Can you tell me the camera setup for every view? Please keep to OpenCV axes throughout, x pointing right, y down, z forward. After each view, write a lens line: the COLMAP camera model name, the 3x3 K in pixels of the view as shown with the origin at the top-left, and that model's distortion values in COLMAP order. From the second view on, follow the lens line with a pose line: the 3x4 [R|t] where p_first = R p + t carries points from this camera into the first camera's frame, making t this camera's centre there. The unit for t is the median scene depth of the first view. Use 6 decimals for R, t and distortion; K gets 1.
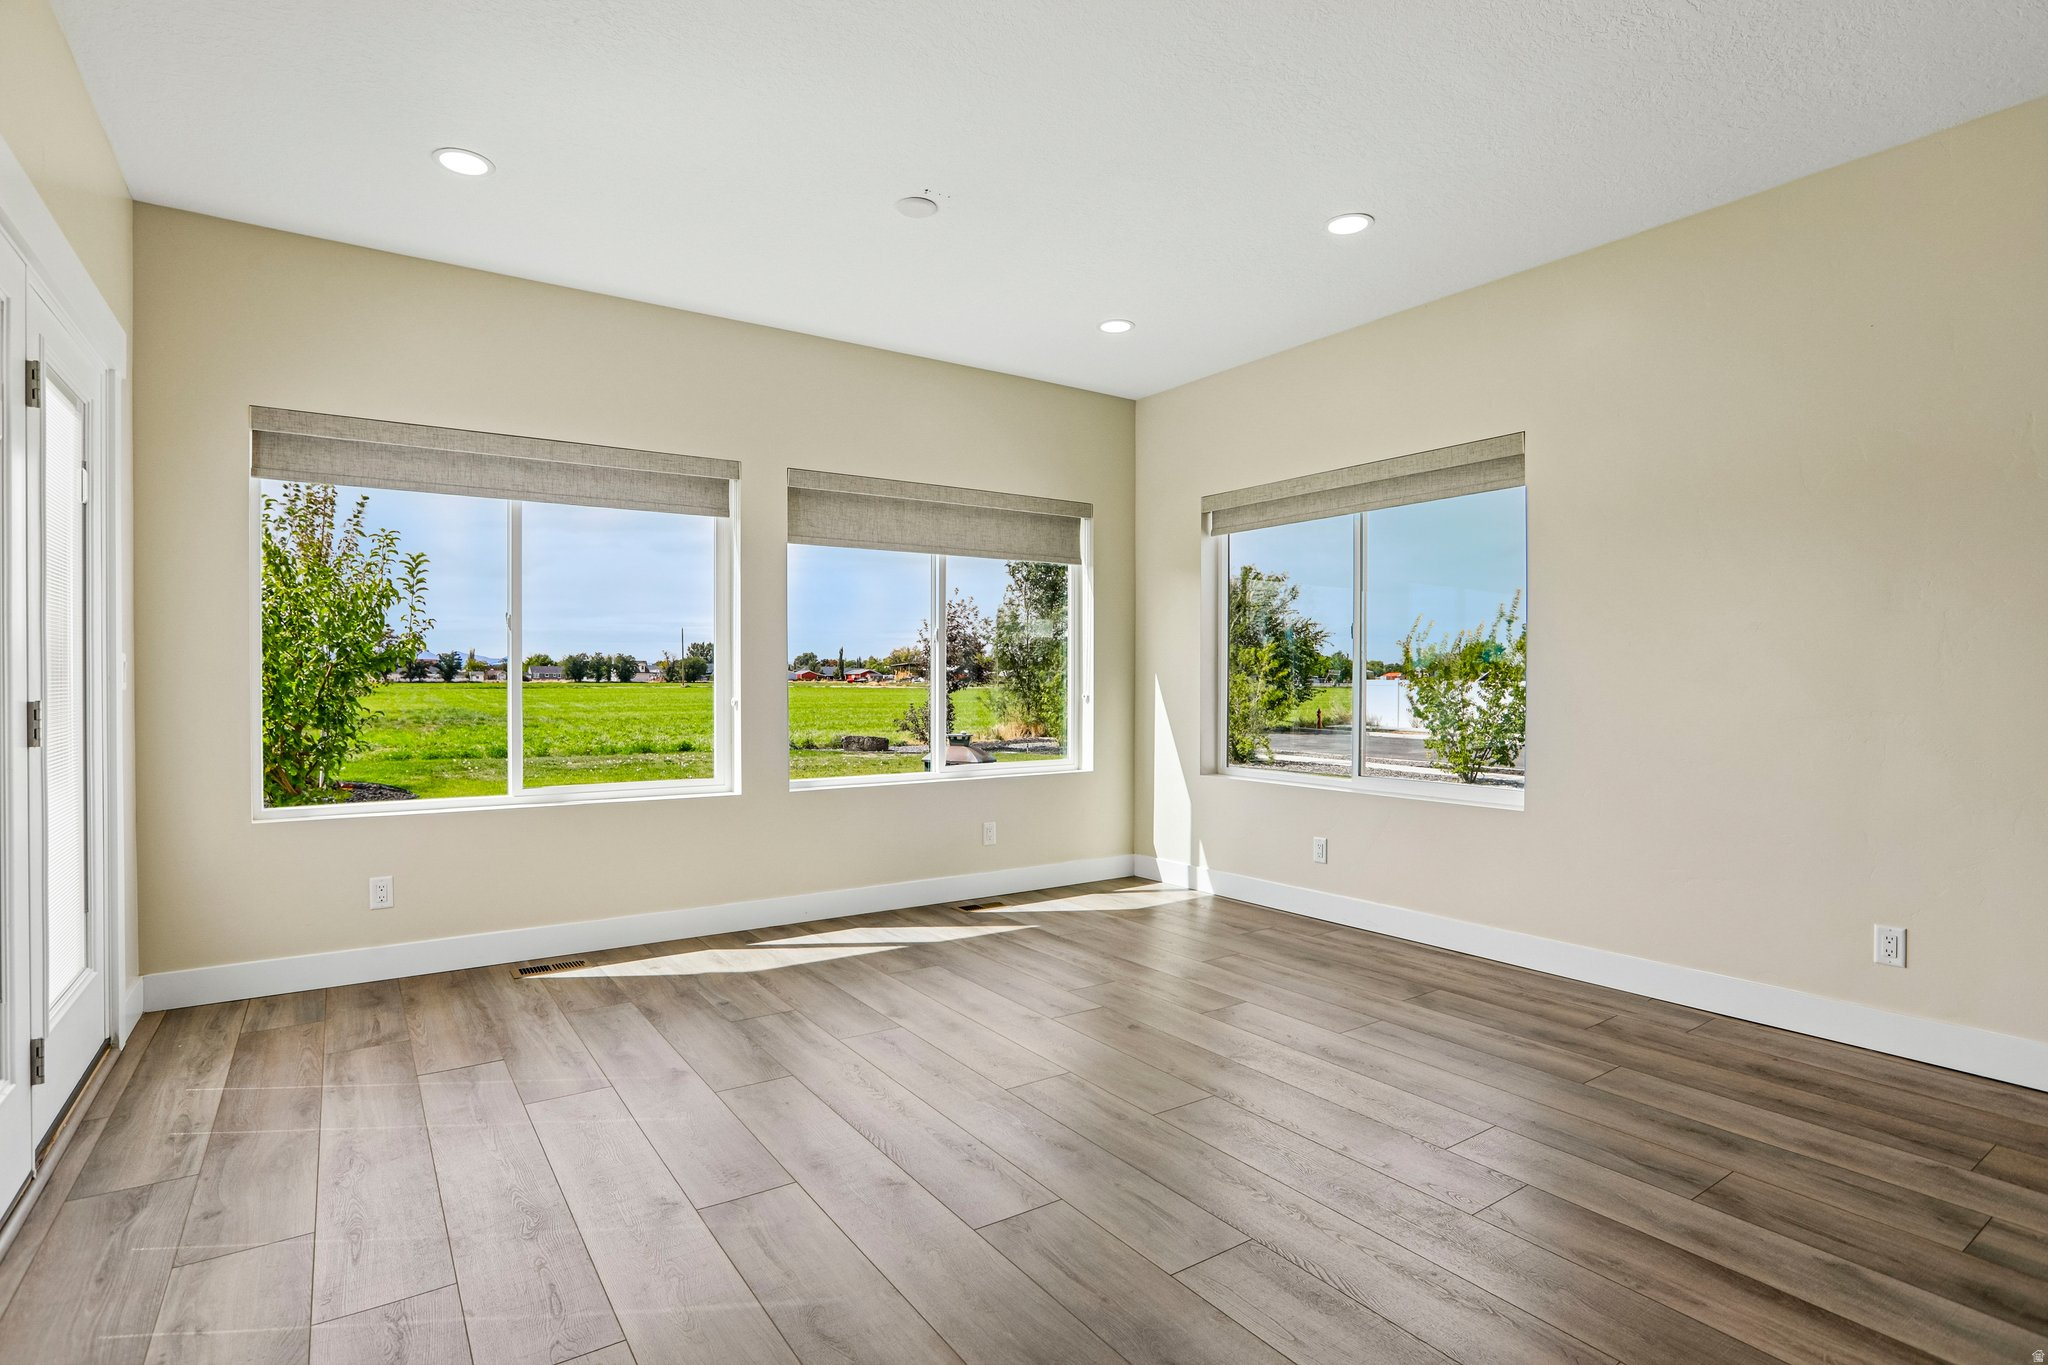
lens RADIAL K [[1017.3, 0, 1007.2], [0, 1017.3, 684.4], [0, 0, 1]] dist [-0.031647, 0.006915]
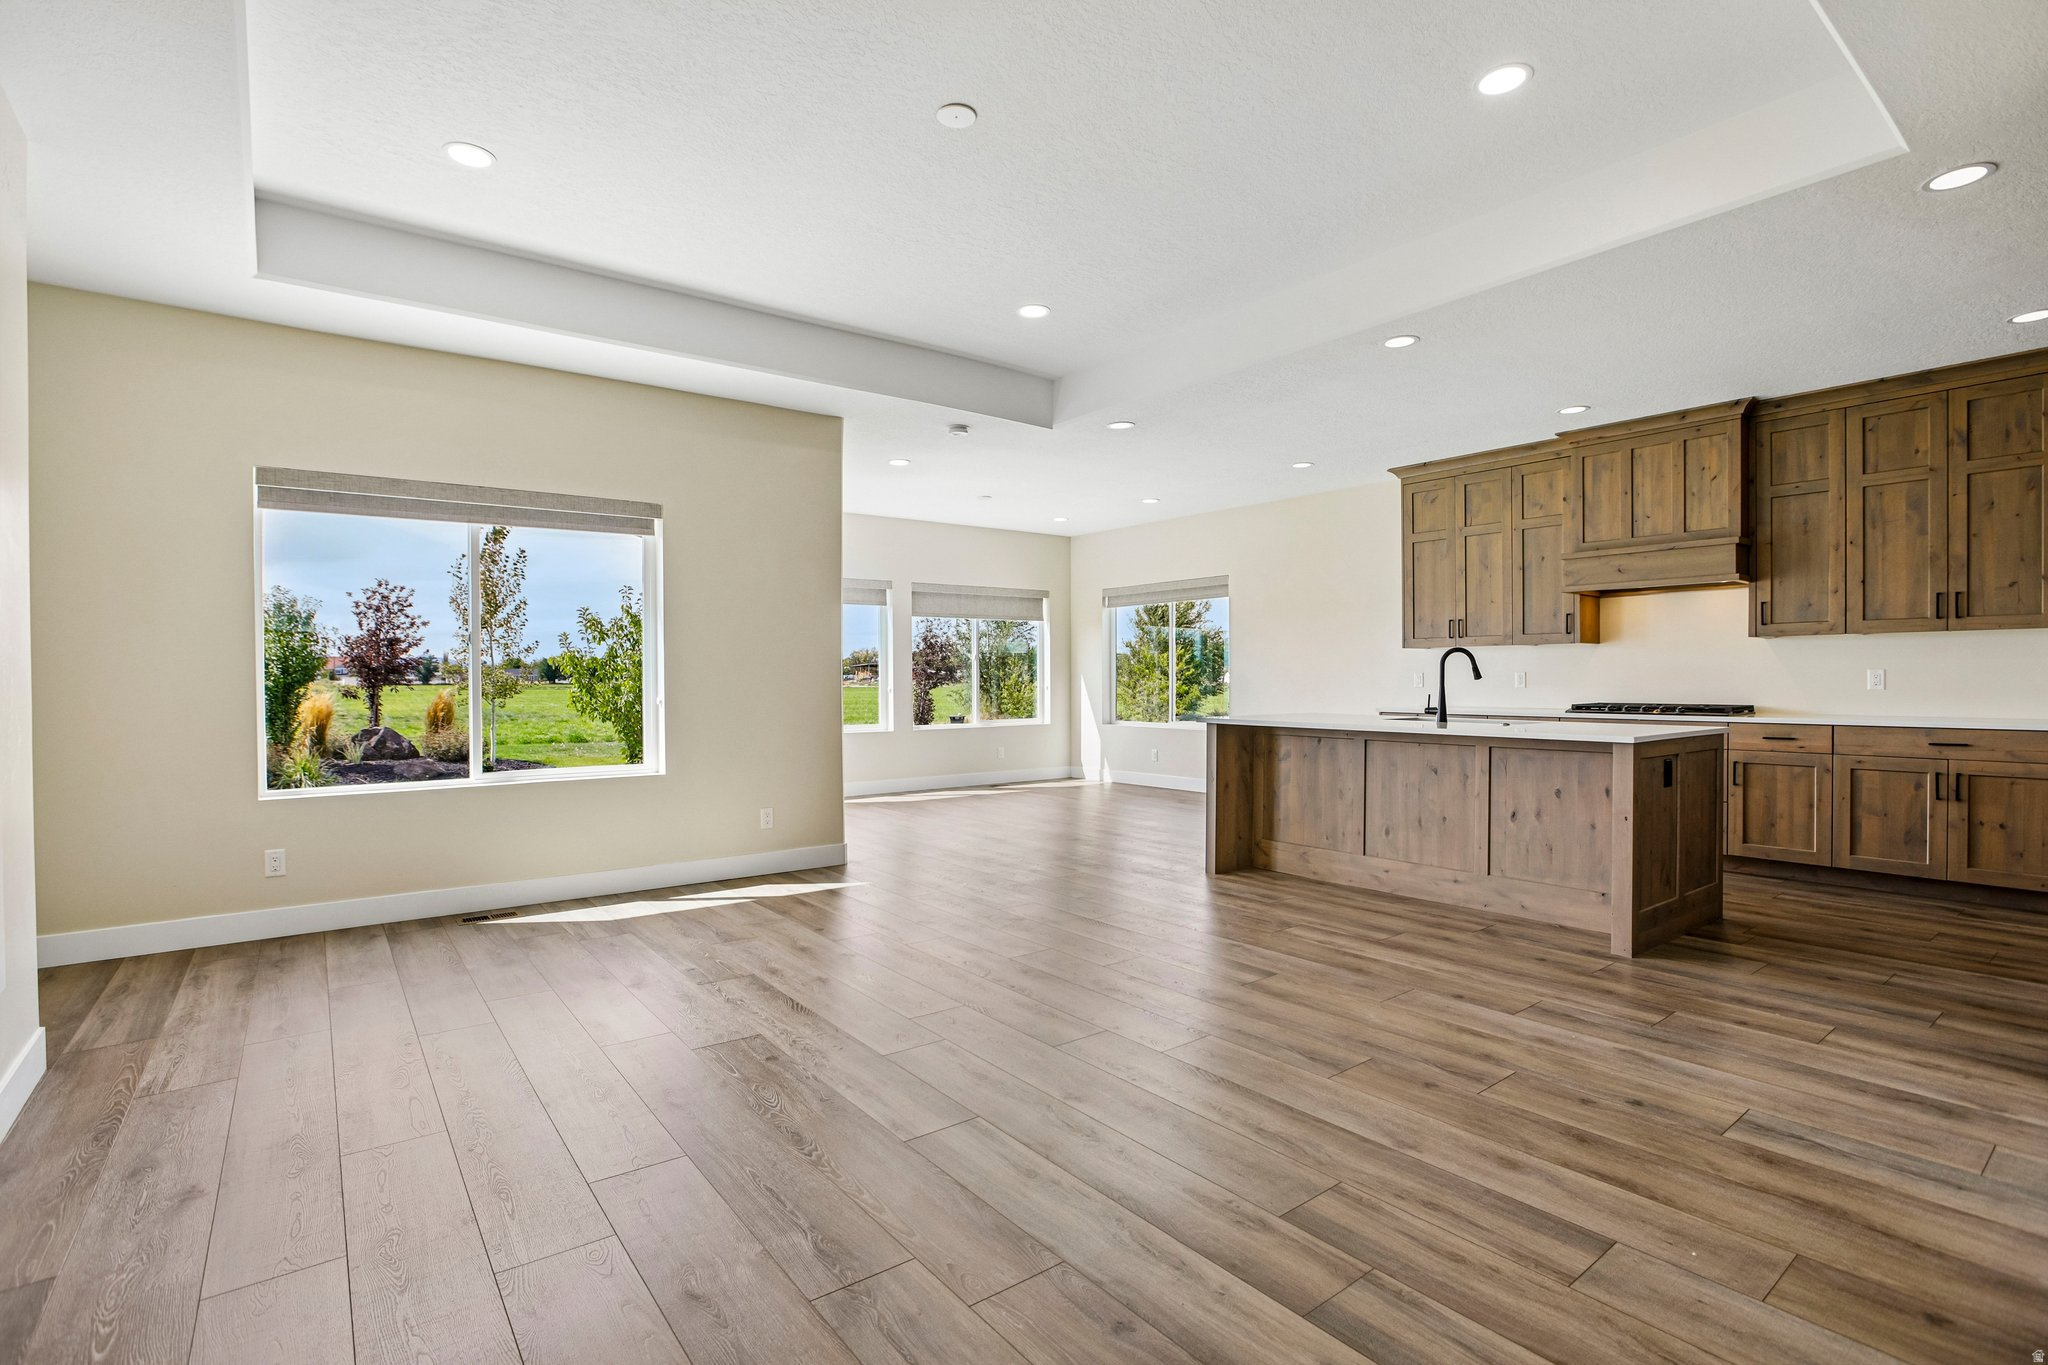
lens RADIAL K [[987.0, 0, 1053.6], [0, 987.0, 680.4], [0, 0, 1]] dist [-0.047660, 0.017019]
pose [[0.995214, -0.006268, 0.097514, -0.126713], [0.006562, 0.999975, -0.002693, 0.005564], [-0.097494, 0.003319, 0.995231, -1.210153]]
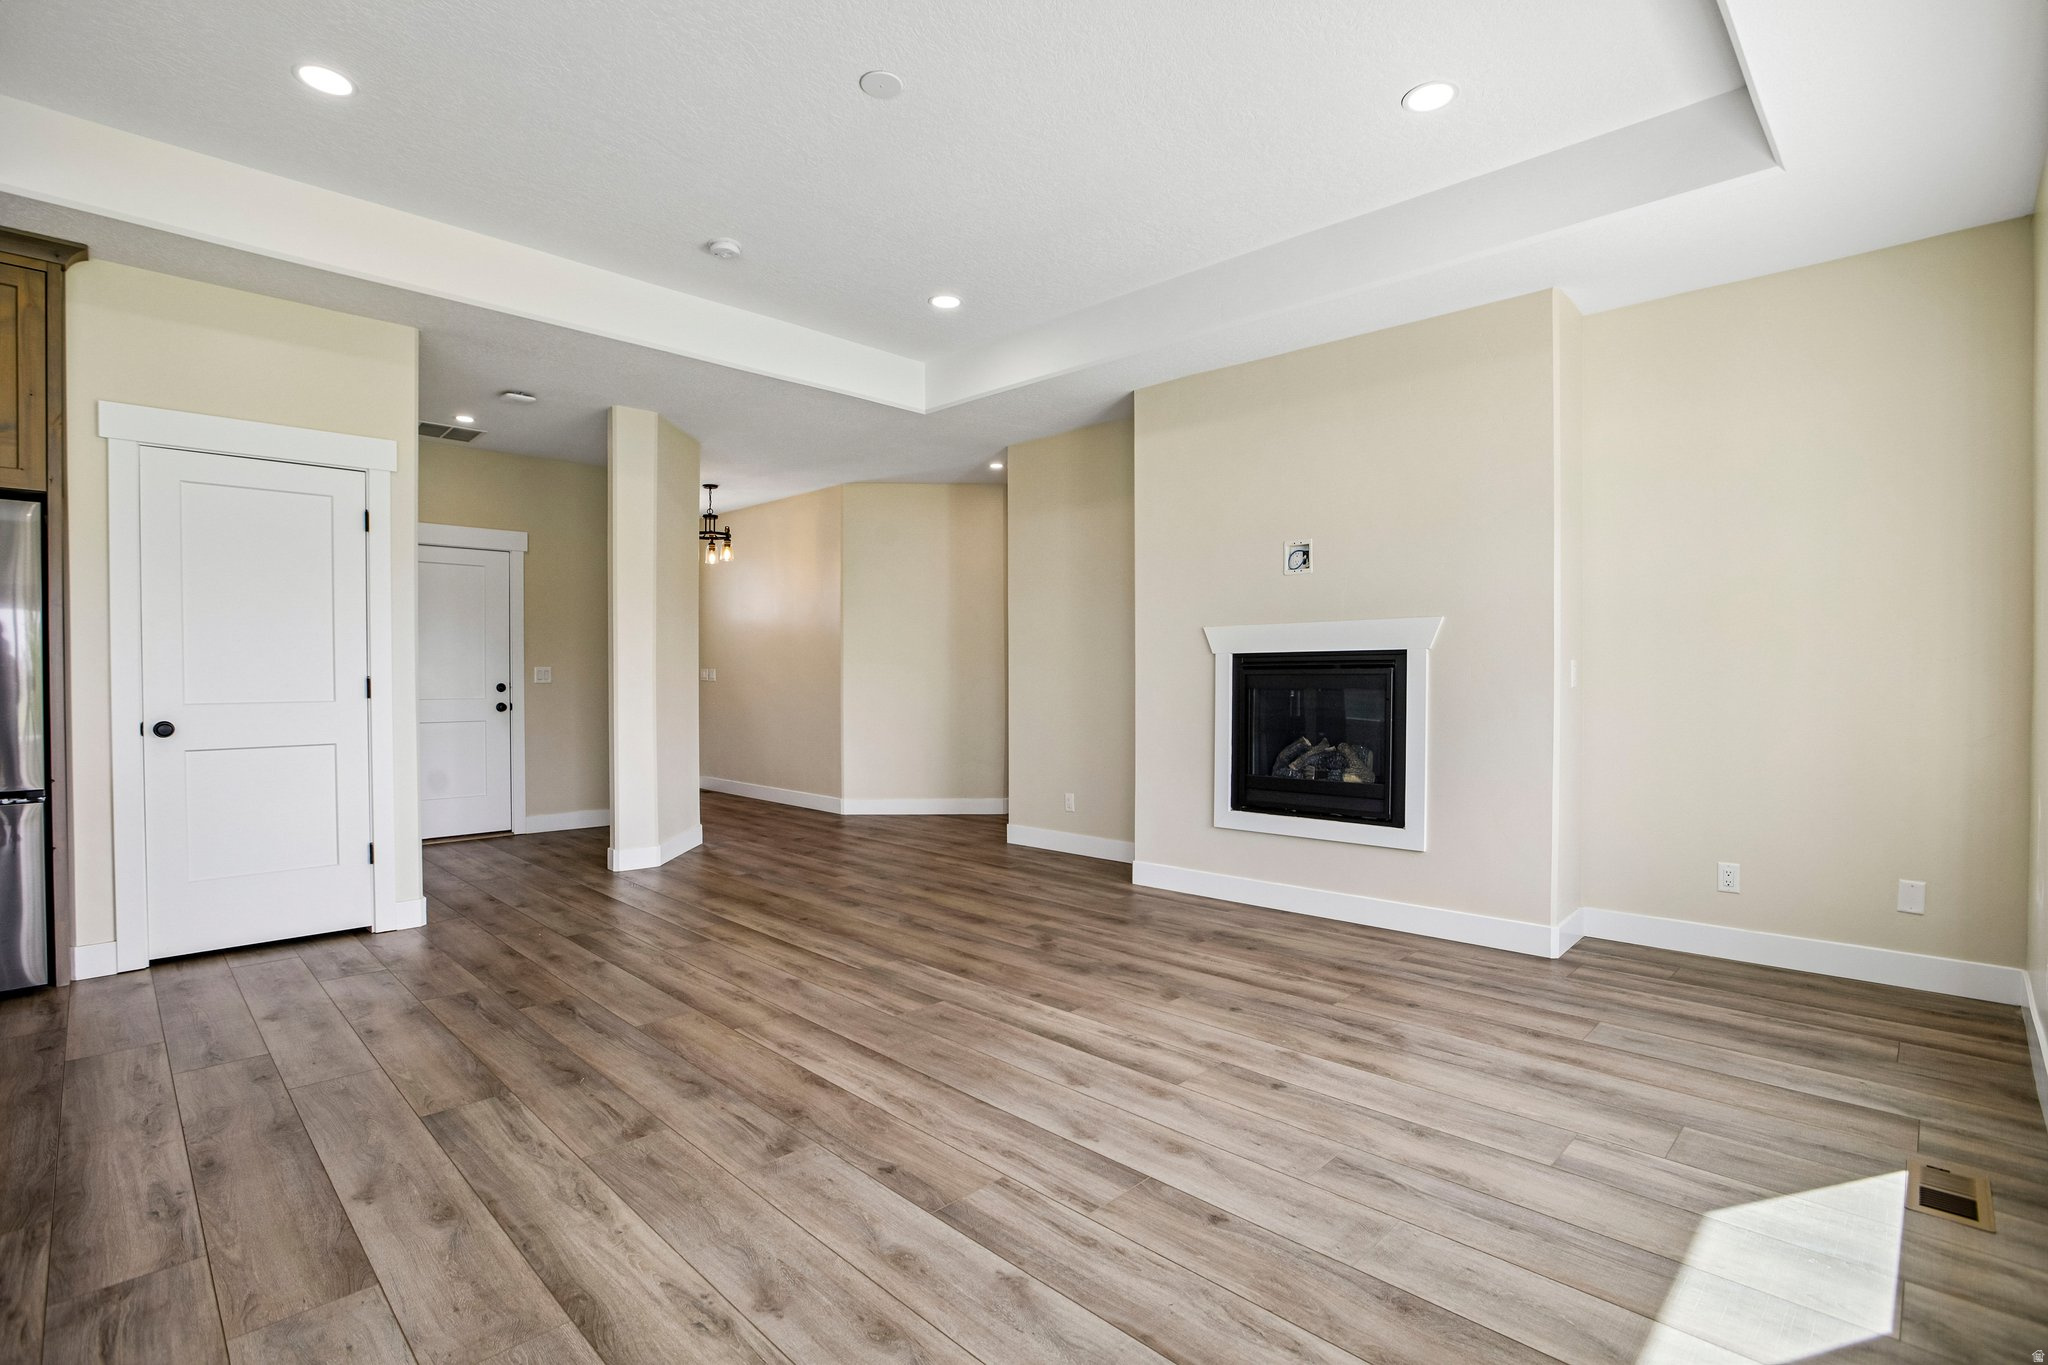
lens RADIAL K [[987.0, 0, 1018.3], [0, 987.0, 682.0], [0, 0, 1]] dist [-0.047660, 0.017019]
pose [[-0.982232, 0.002565, -0.187654, -0.090728], [-0.000285, 0.999885, 0.015161, -0.007404], [0.187671, 0.014945, -0.982118, 0.296535]]
